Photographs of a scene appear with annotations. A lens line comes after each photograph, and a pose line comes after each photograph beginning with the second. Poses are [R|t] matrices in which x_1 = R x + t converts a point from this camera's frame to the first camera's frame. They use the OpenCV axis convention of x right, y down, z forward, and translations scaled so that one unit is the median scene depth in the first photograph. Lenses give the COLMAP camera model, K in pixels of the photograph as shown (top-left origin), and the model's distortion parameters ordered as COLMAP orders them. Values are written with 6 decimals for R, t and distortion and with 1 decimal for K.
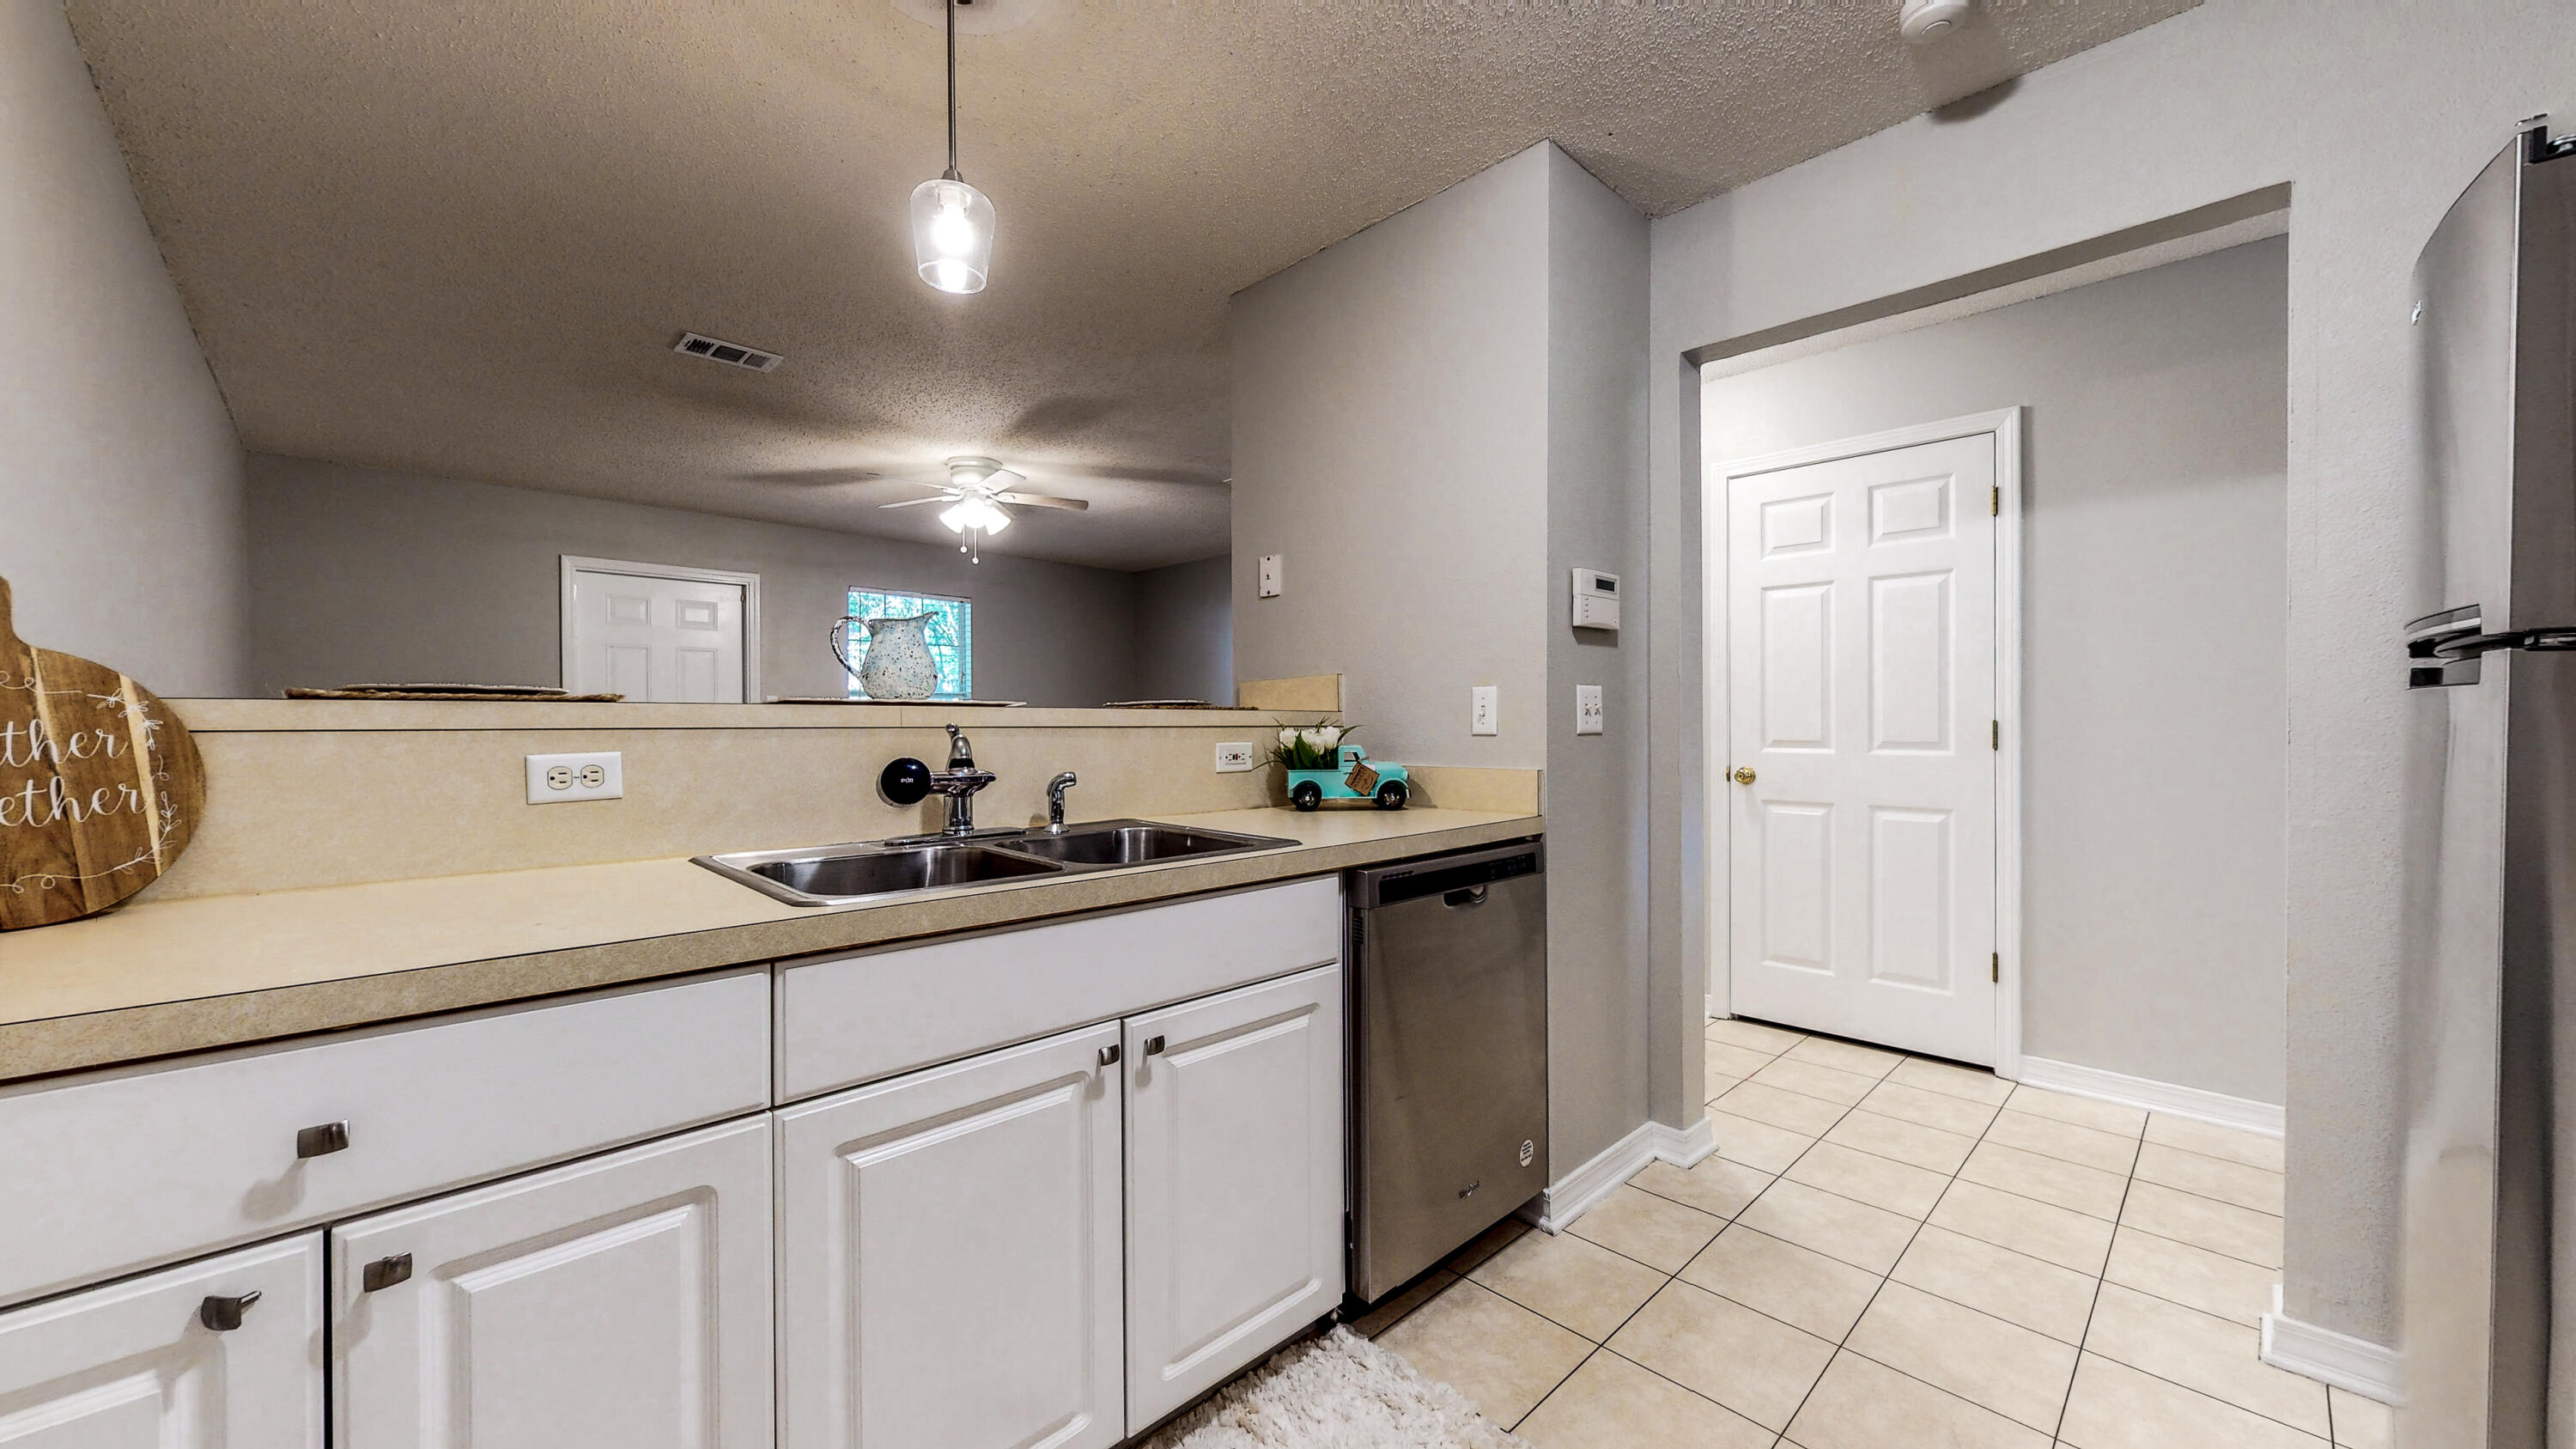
lens RADIAL K [[947.2, 0, 1290.6], [0, 947.2, 723.3], [0, 0, 1]] dist [0.001545, -0.000428]
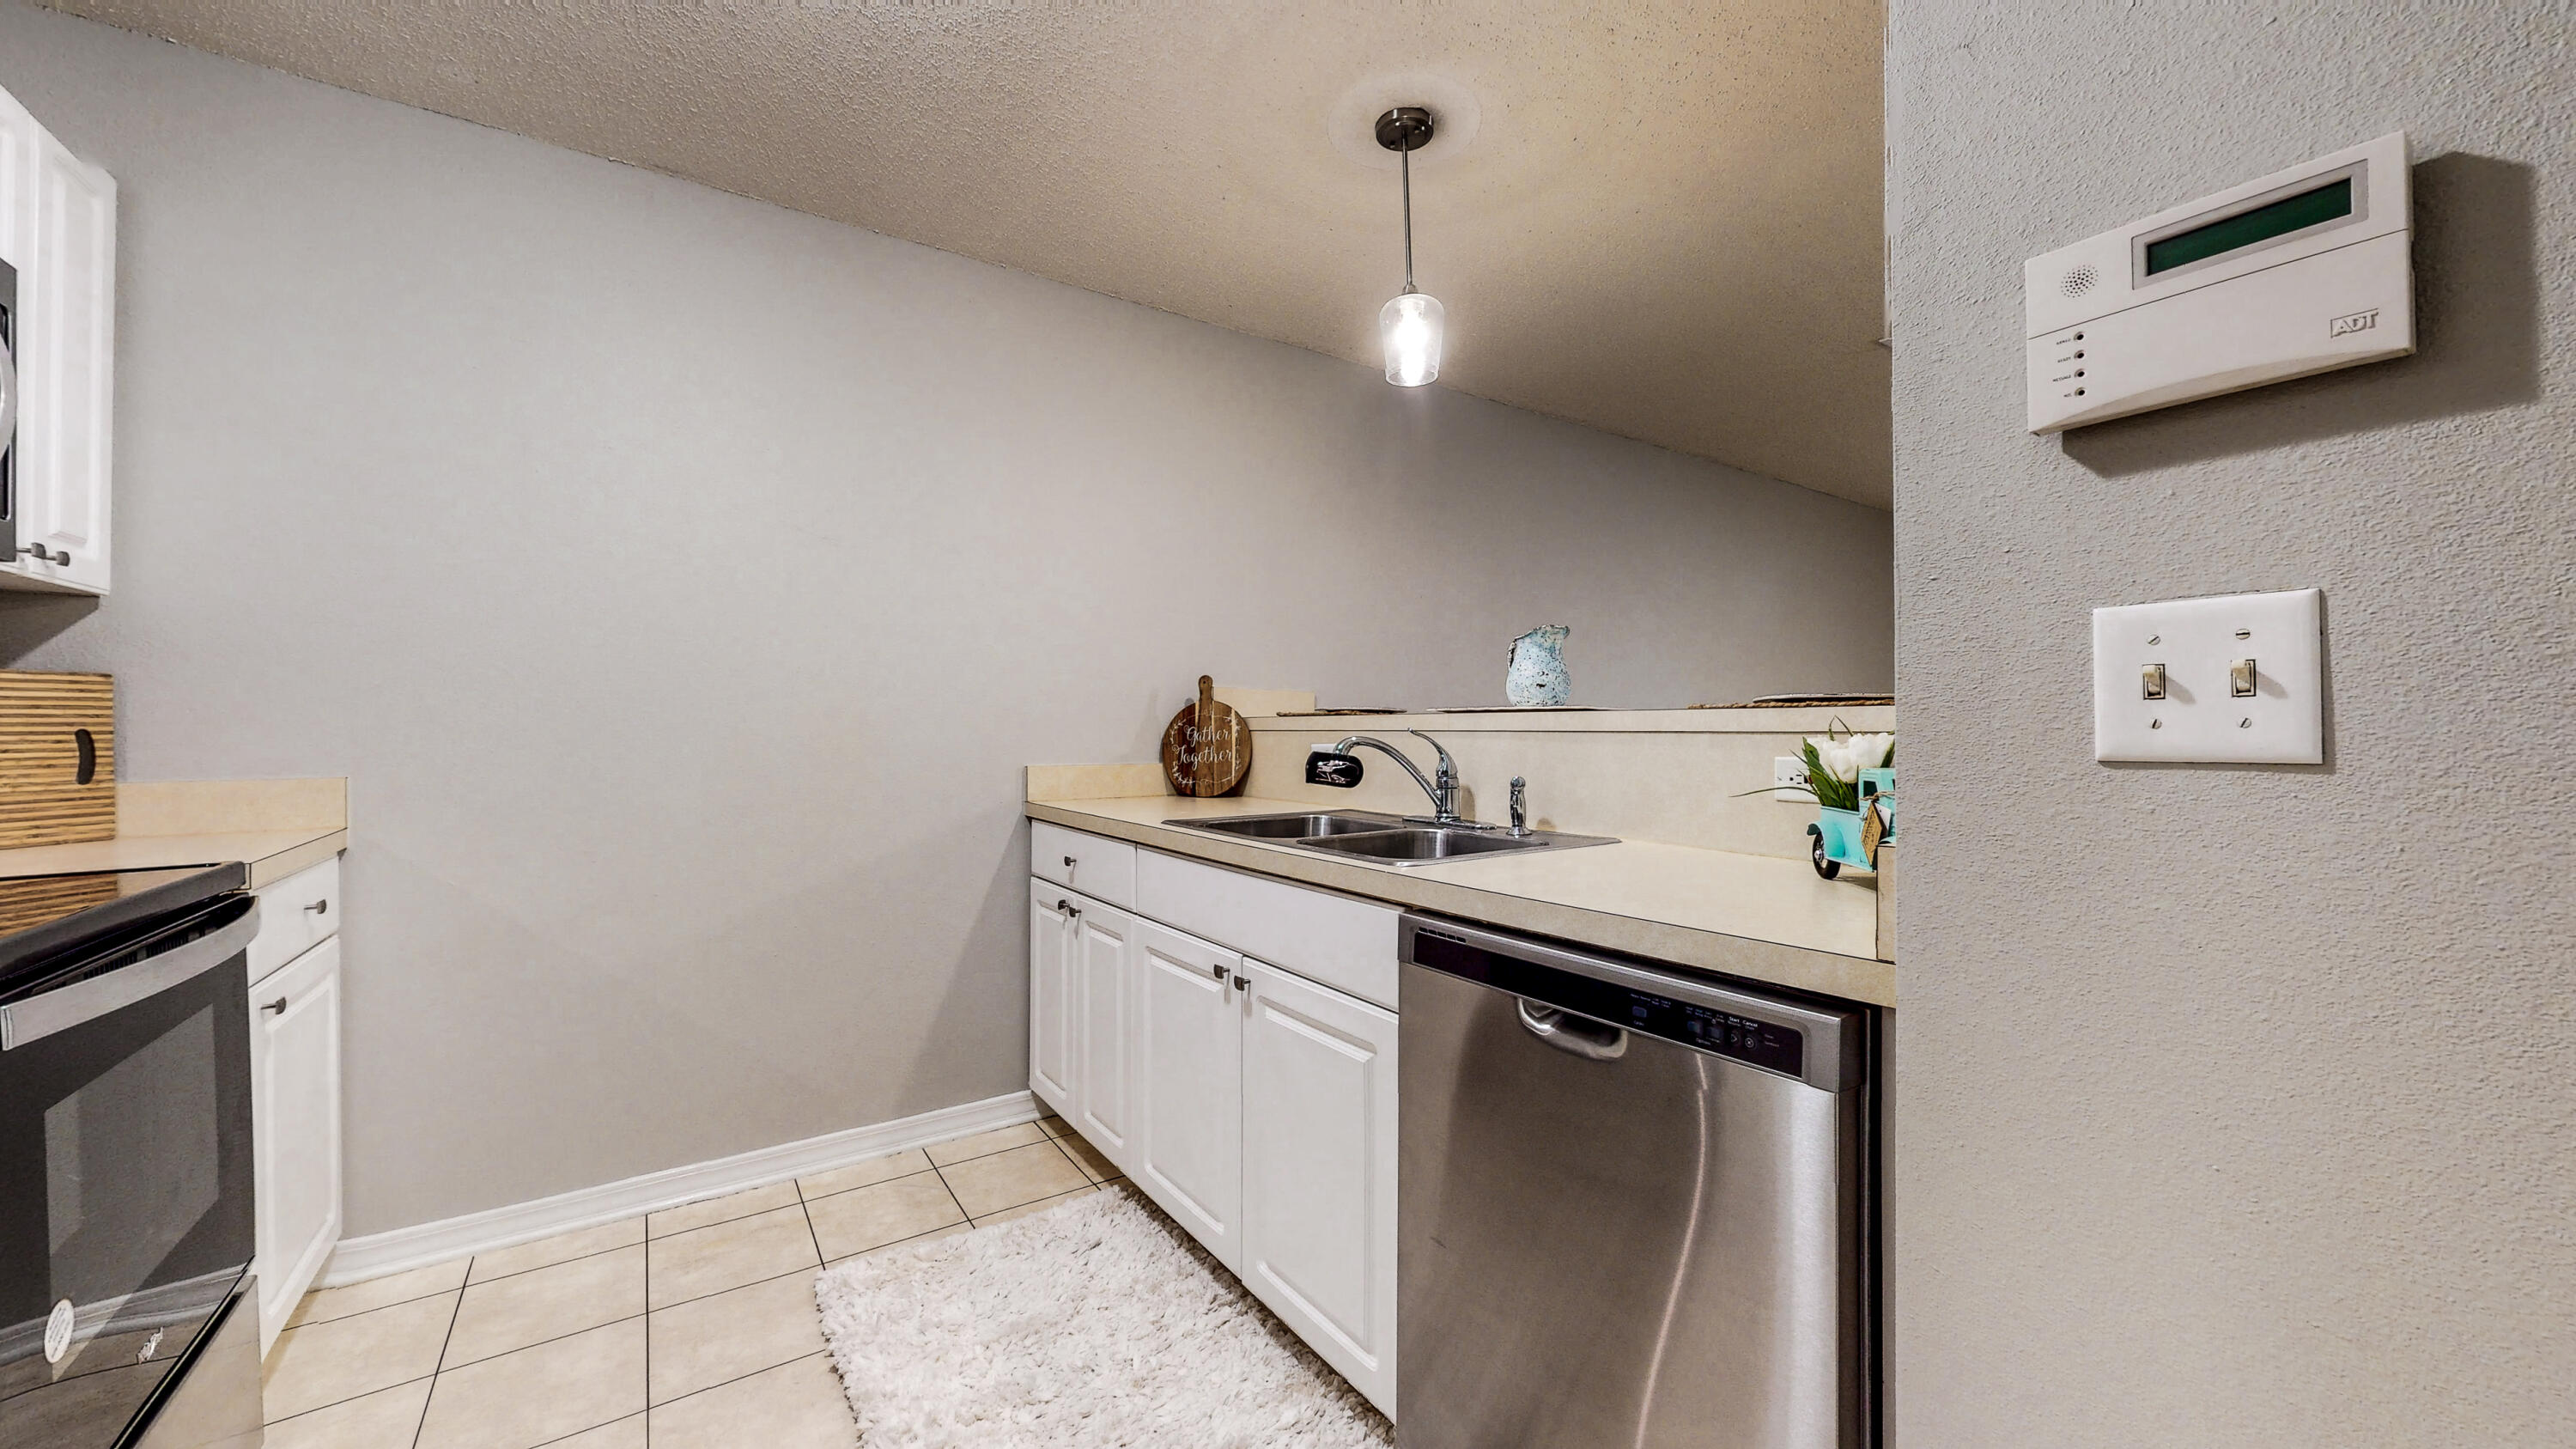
lens RADIAL K [[947.2, 0, 1289.7], [0, 947.2, 725.4], [0, 0, 1]] dist [0.001545, -0.000428]
pose [[-0.172798, -0.003245, -0.984952, 0.670791], [-0.001744, 0.999994, -0.002989, 0.000996], [0.984956, 0.001202, -0.172803, 0.793769]]
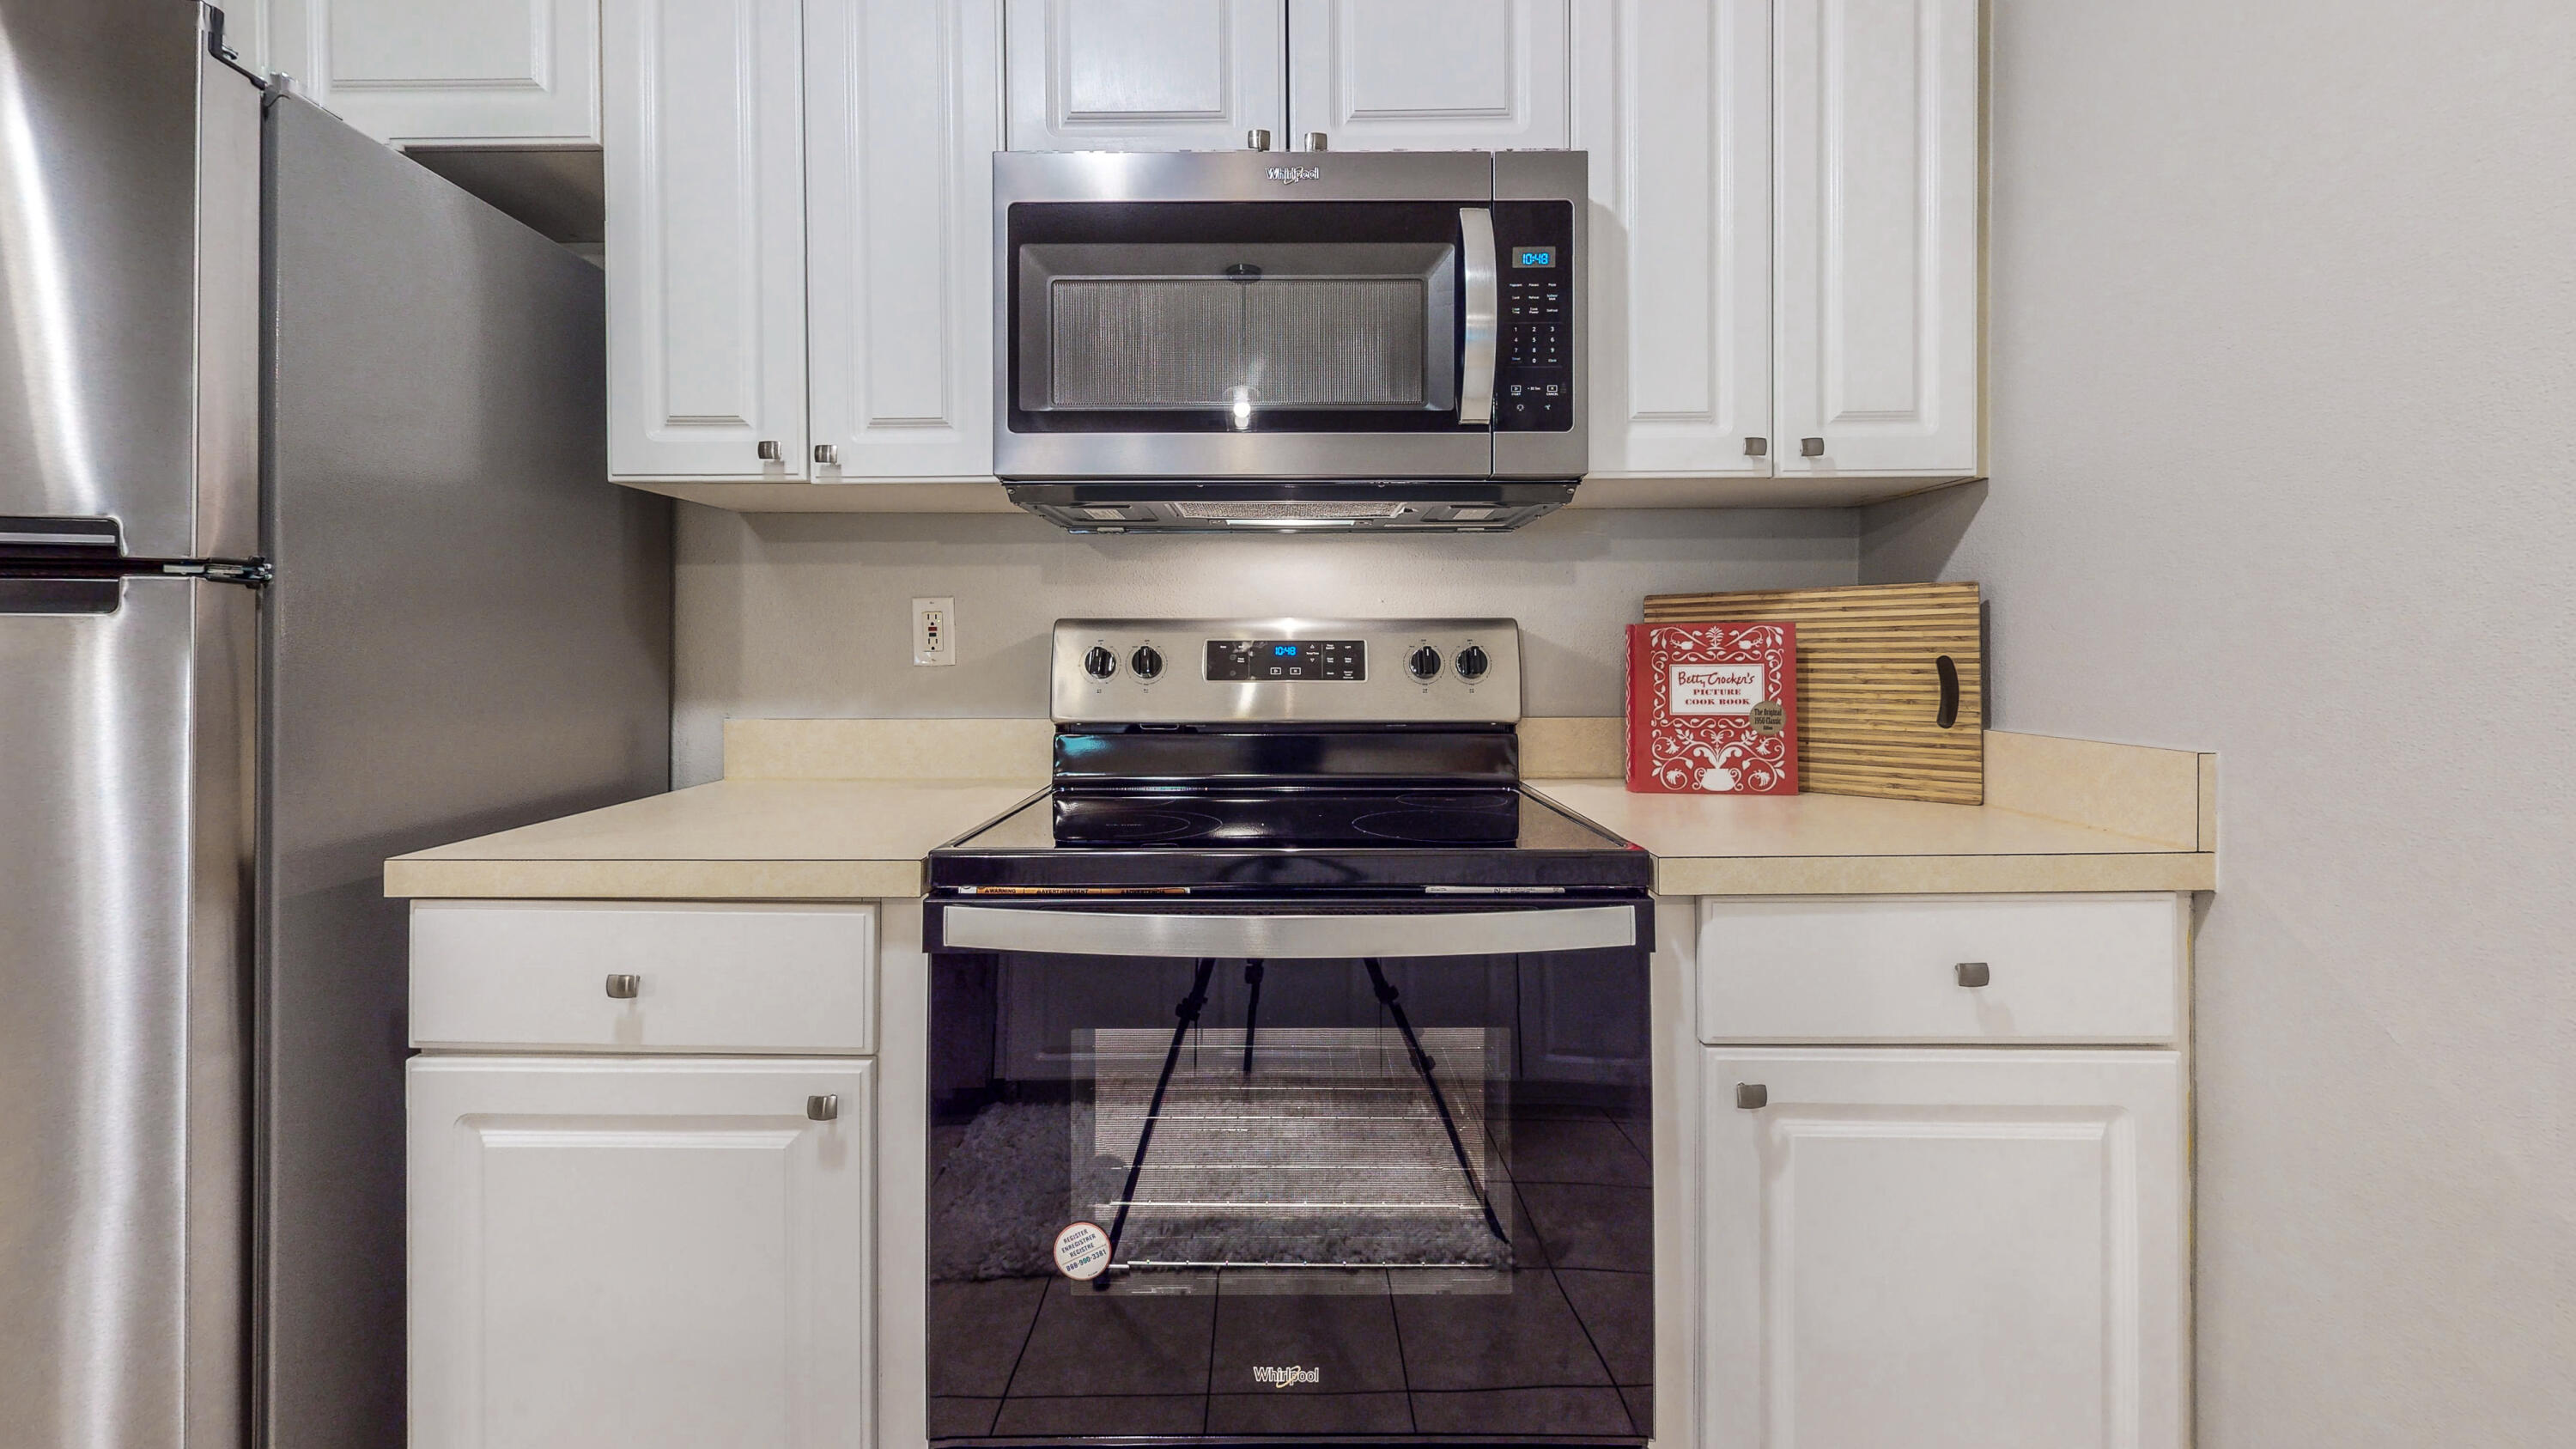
lens RADIAL K [[1000.4, 0, 1265.4], [0, 1000.4, 649.0], [0, 0, 1]] dist [0.007991, 0.000114]
pose [[-0.703736, -0.001520, 0.710460, -0.098618], [0.002499, 0.999986, 0.004615, -0.005790], [-0.710457, 0.005023, -0.703723, 0.441486]]
